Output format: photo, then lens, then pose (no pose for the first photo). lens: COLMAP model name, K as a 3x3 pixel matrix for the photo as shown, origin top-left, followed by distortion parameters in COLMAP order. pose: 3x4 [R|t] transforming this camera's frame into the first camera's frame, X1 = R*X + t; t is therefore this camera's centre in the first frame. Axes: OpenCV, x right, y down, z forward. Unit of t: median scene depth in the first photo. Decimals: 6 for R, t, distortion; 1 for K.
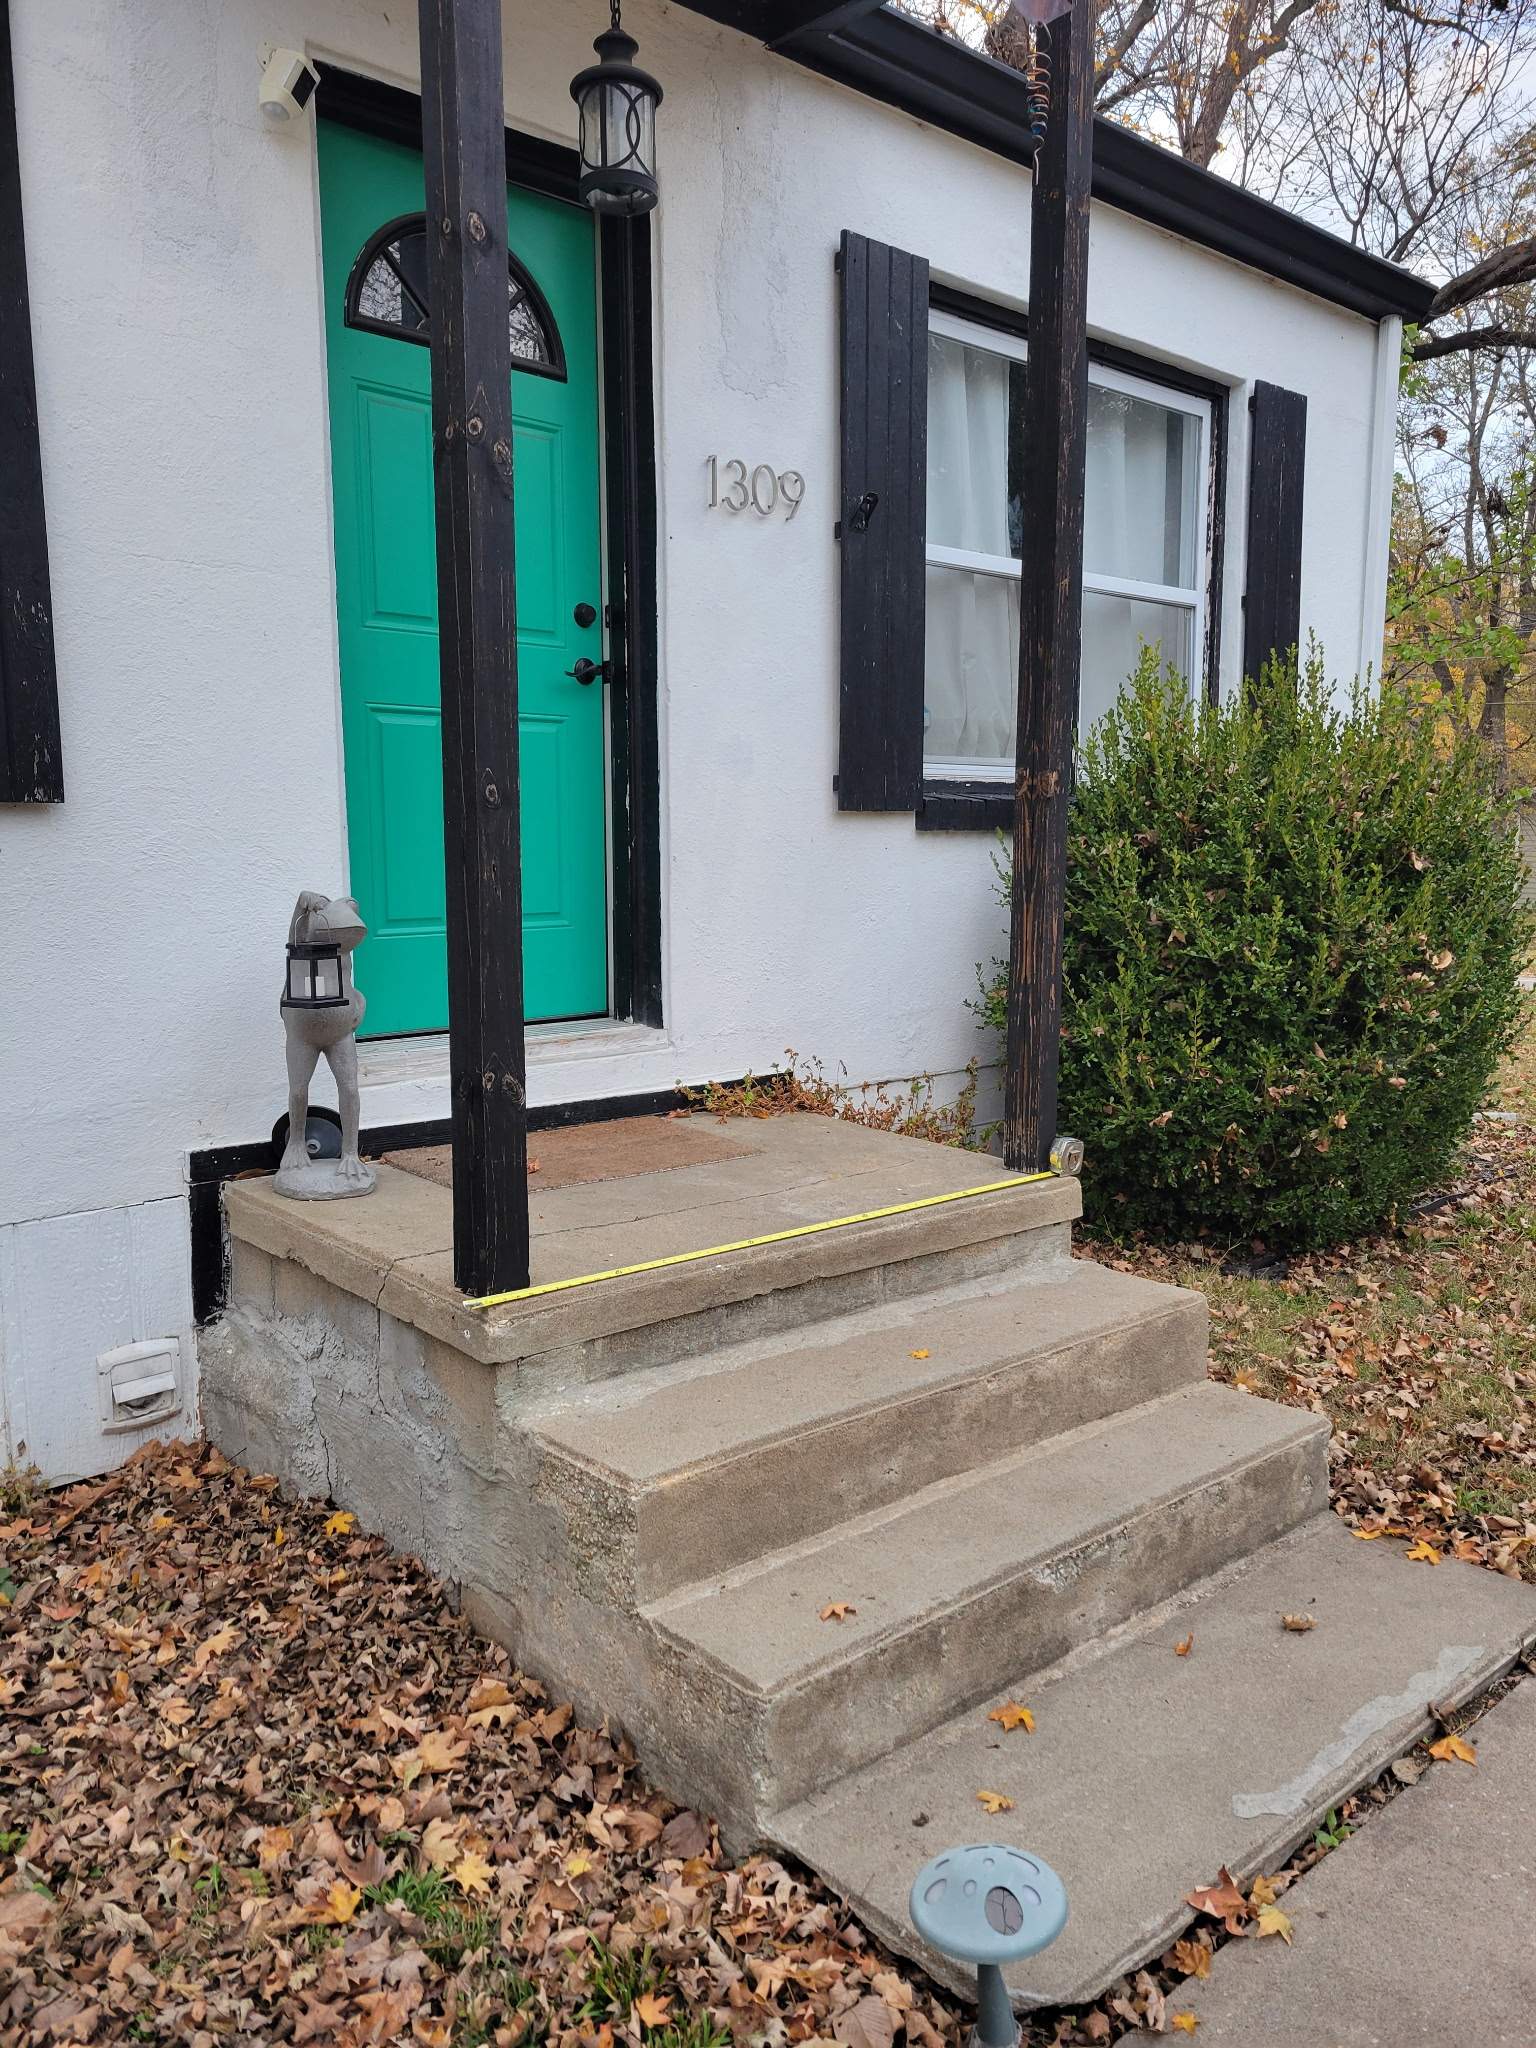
lens RADIAL K [[1577.4, 0, 771.4], [0, 1577.4, 1003.5], [0, 0, 1]] dist [0.055077, -0.014721]
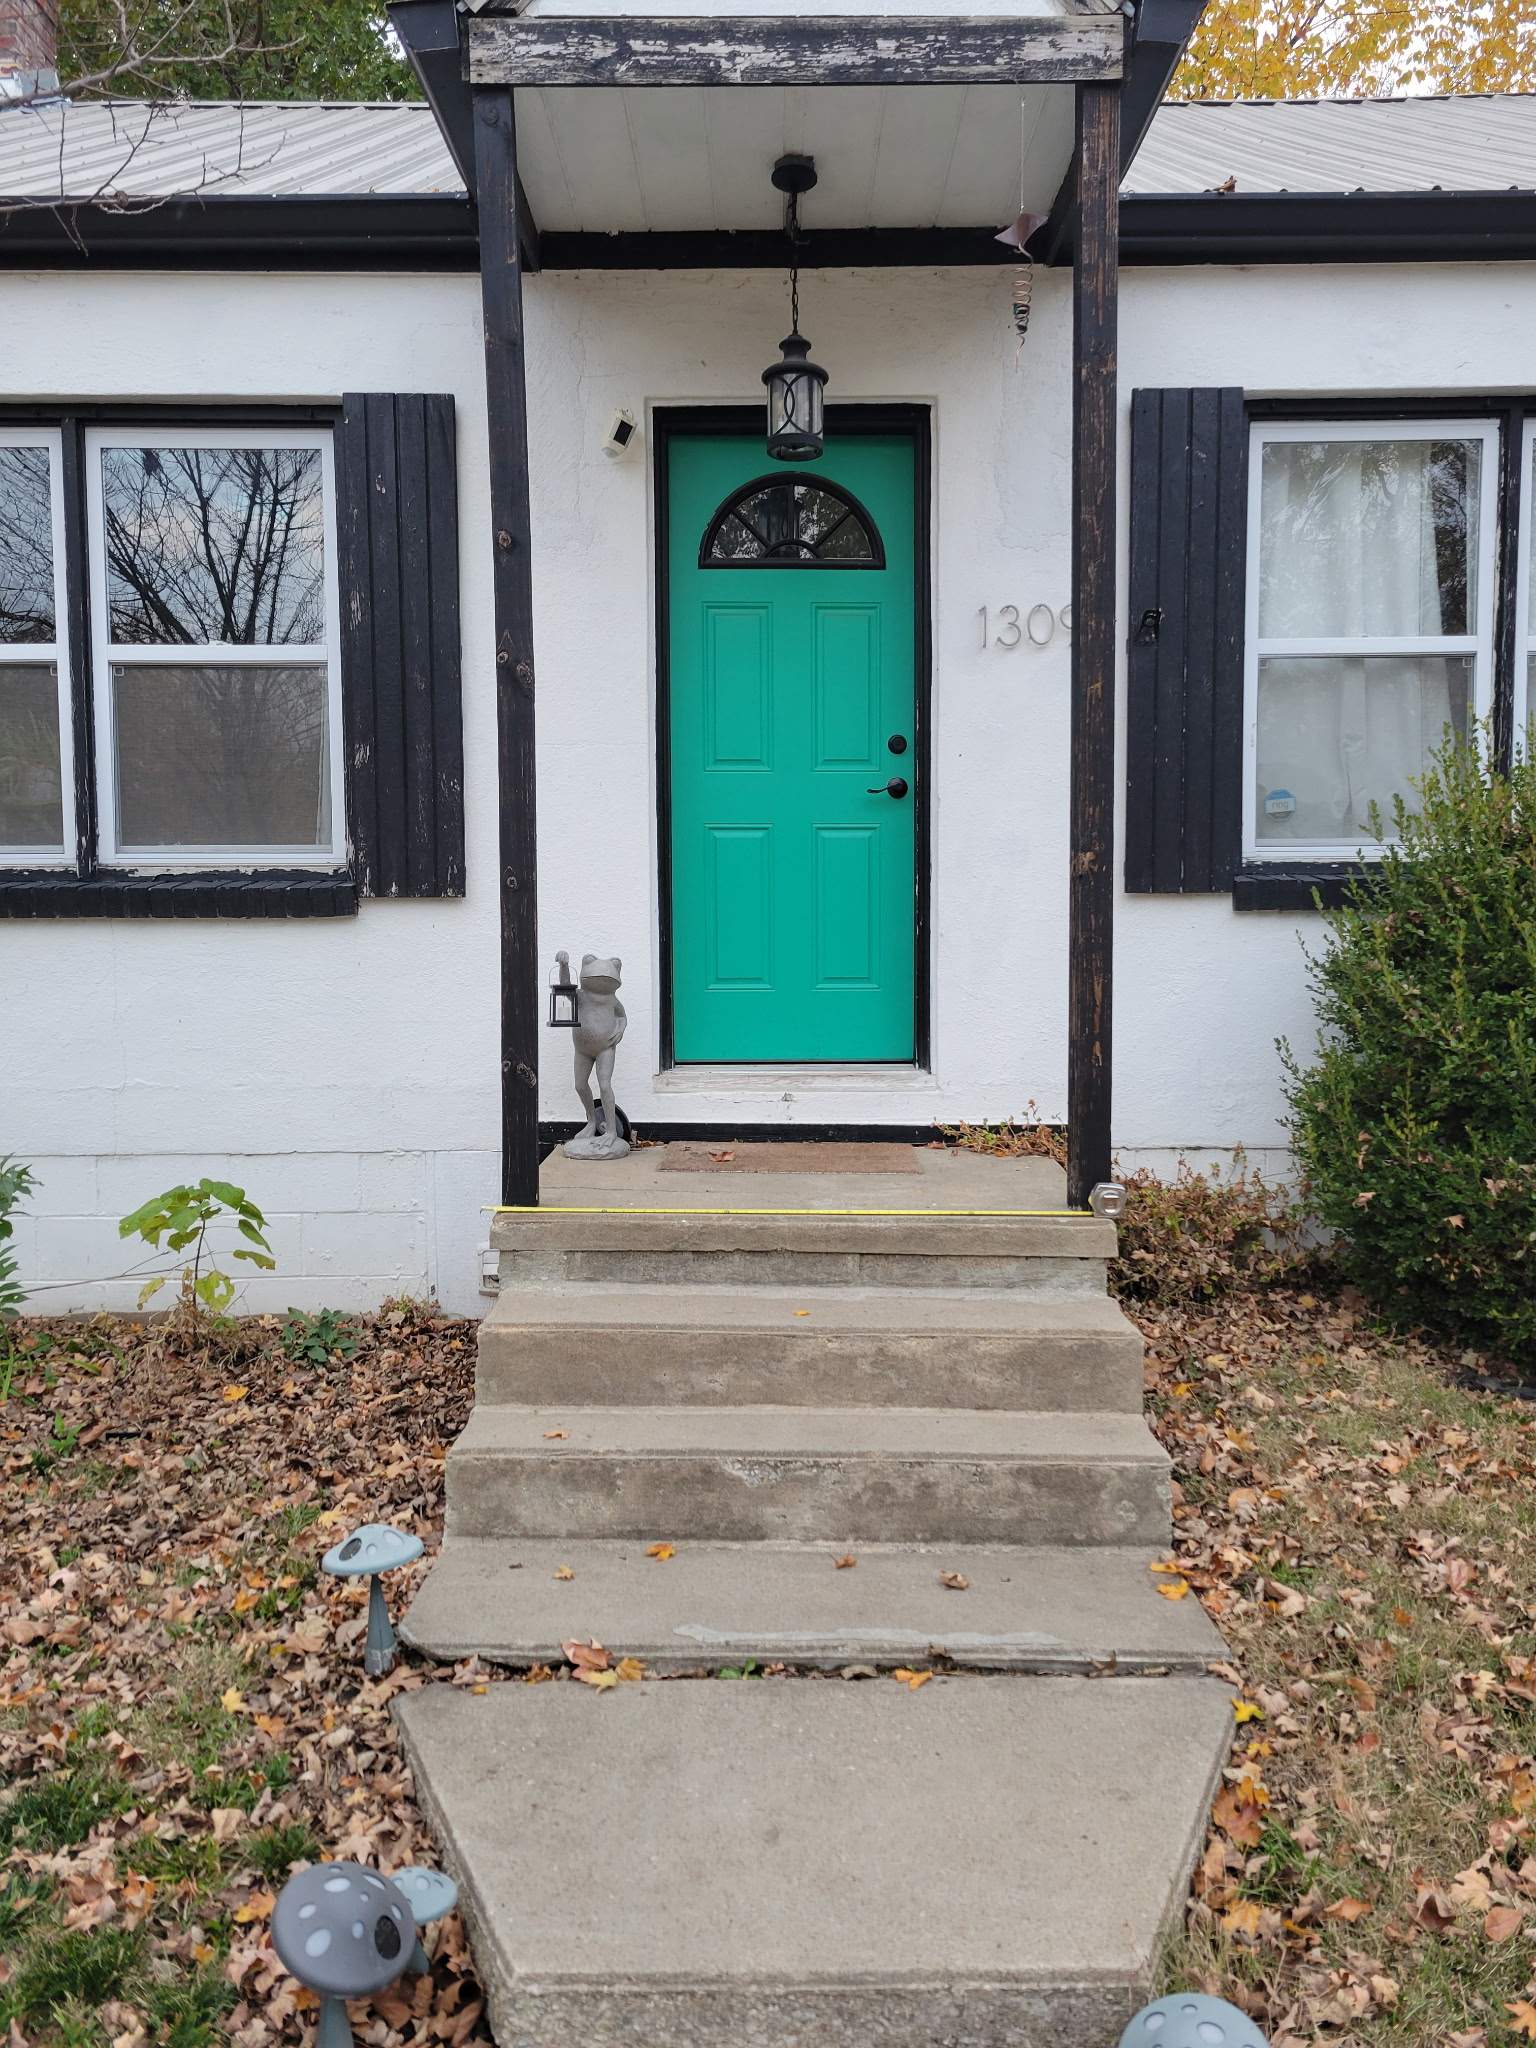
lens RADIAL K [[1577.4, 0, 776.7], [0, 1577.4, 1004.1], [0, 0, 1]] dist [0.055077, -0.014721]
pose [[0.721351, 0.024868, -0.692123, 0.855841], [-0.073075, 0.996510, -0.040356, 0.024730], [0.688704, 0.079687, 0.720650, 0.046750]]
